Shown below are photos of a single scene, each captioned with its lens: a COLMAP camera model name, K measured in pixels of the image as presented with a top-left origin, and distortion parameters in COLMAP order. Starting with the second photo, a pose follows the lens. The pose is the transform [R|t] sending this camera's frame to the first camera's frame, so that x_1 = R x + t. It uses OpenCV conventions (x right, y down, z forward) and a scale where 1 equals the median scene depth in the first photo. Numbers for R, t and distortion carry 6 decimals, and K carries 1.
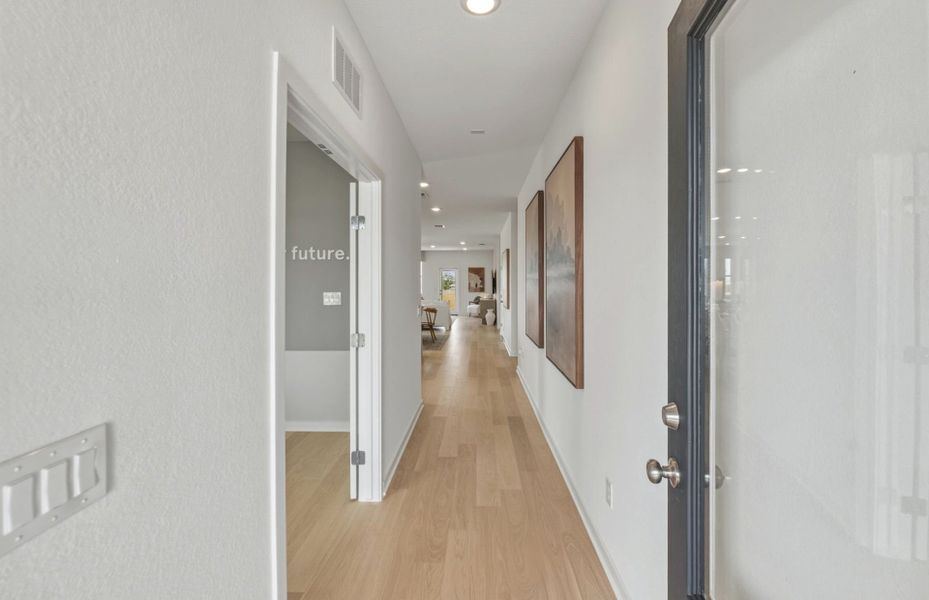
lens RADIAL K [[385.3, 0, 466.5], [0, 385.3, 291.4], [0, 0, 1]] dist [-0.008457, -0.000332]
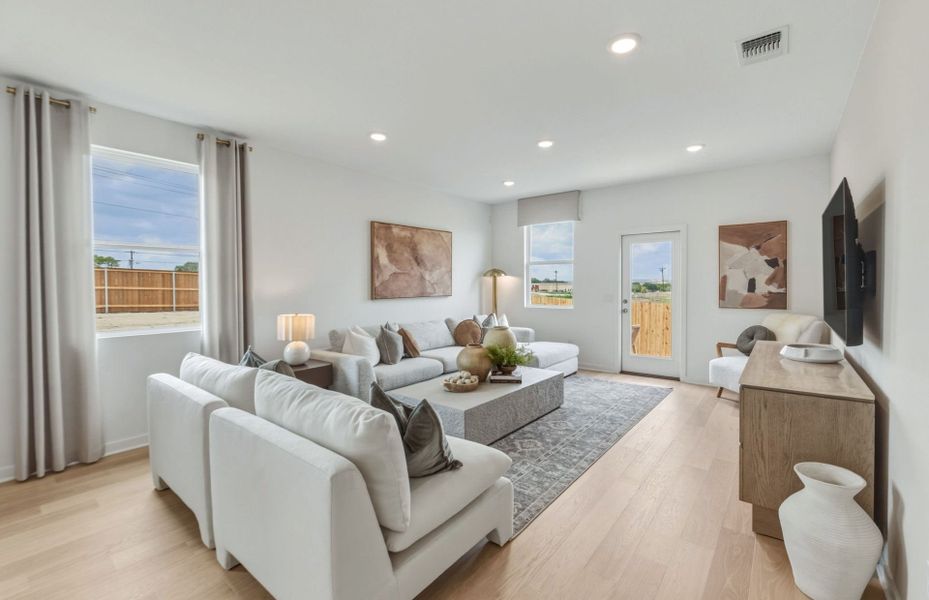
lens RADIAL K [[393.0, 0, 472.0], [0, 393.0, 291.4], [0, 0, 1]] dist [-0.003780, -0.000326]
pose [[0.798557, 0.008587, -0.601858, 0.036759], [-0.010220, 0.999948, 0.000707, -0.009701], [0.601832, 0.005586, 0.798603, 0.673247]]
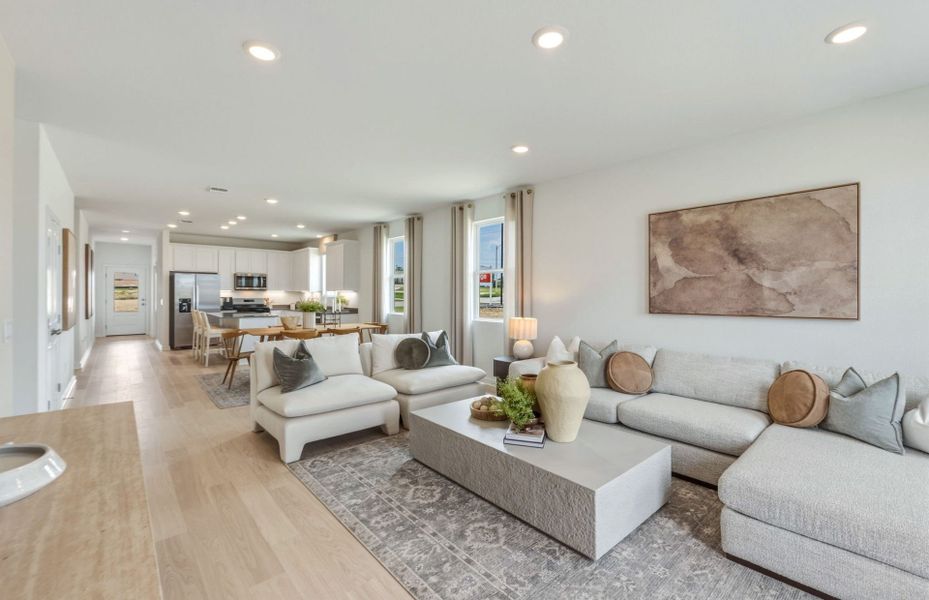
lens RADIAL K [[394.5, 0, 467.8], [0, 394.5, 293.6], [0, 0, 1]] dist [-0.003232, -0.000304]
pose [[-0.727500, -0.001473, -0.686106, 0.037747], [-0.018936, 0.999660, 0.017933, -0.017161], [0.685846, 0.026039, -0.727281, 0.987893]]
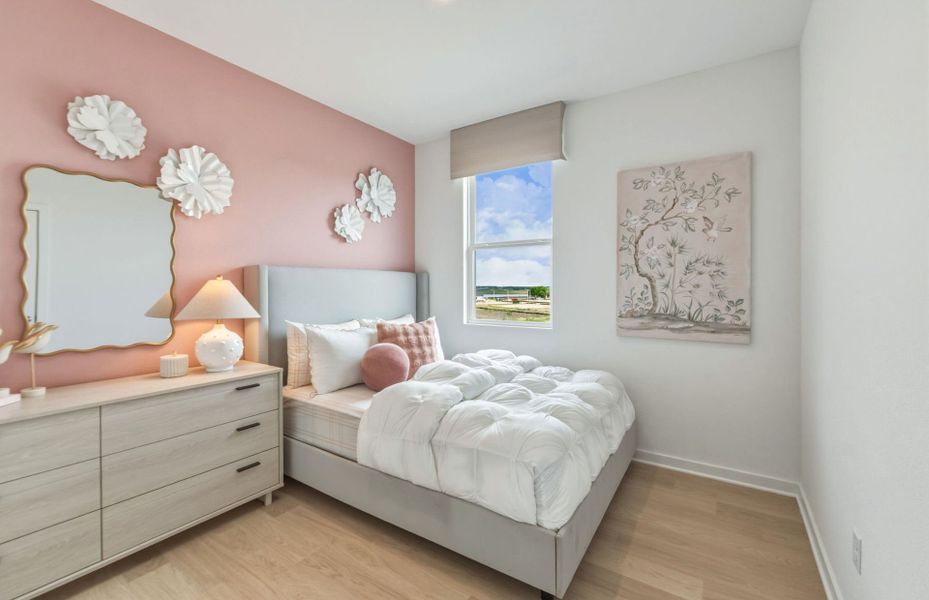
lens RADIAL K [[393.0, 0, 472.0], [0, 393.0, 291.4], [0, 0, 1]] dist [-0.003780, -0.000326]
pose [[0.852717, 0.005907, -0.522340, -0.048739], [-0.012409, 0.999883, -0.008950, -0.010896], [0.522226, 0.014114, 0.852691, 0.854210]]
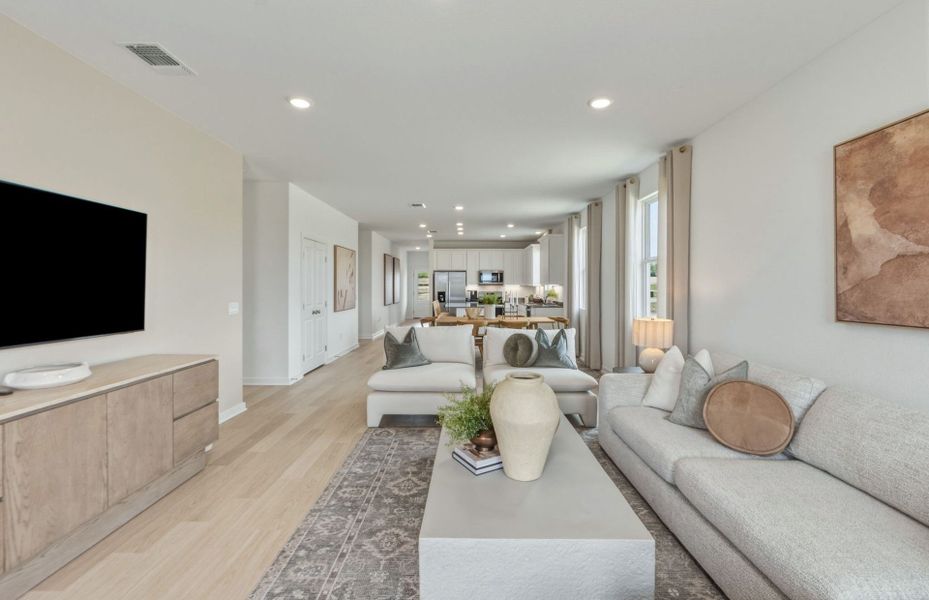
lens RADIAL K [[391.9, 0, 464.9], [0, 391.9, 285.8], [0, 0, 1]] dist [-0.008829, 0.000129]
pose [[-0.999760, -0.000396, -0.021902, -0.084018], [-0.000846, 0.999788, 0.020559, -0.017858], [0.021889, 0.020573, -0.999549, 1.021544]]
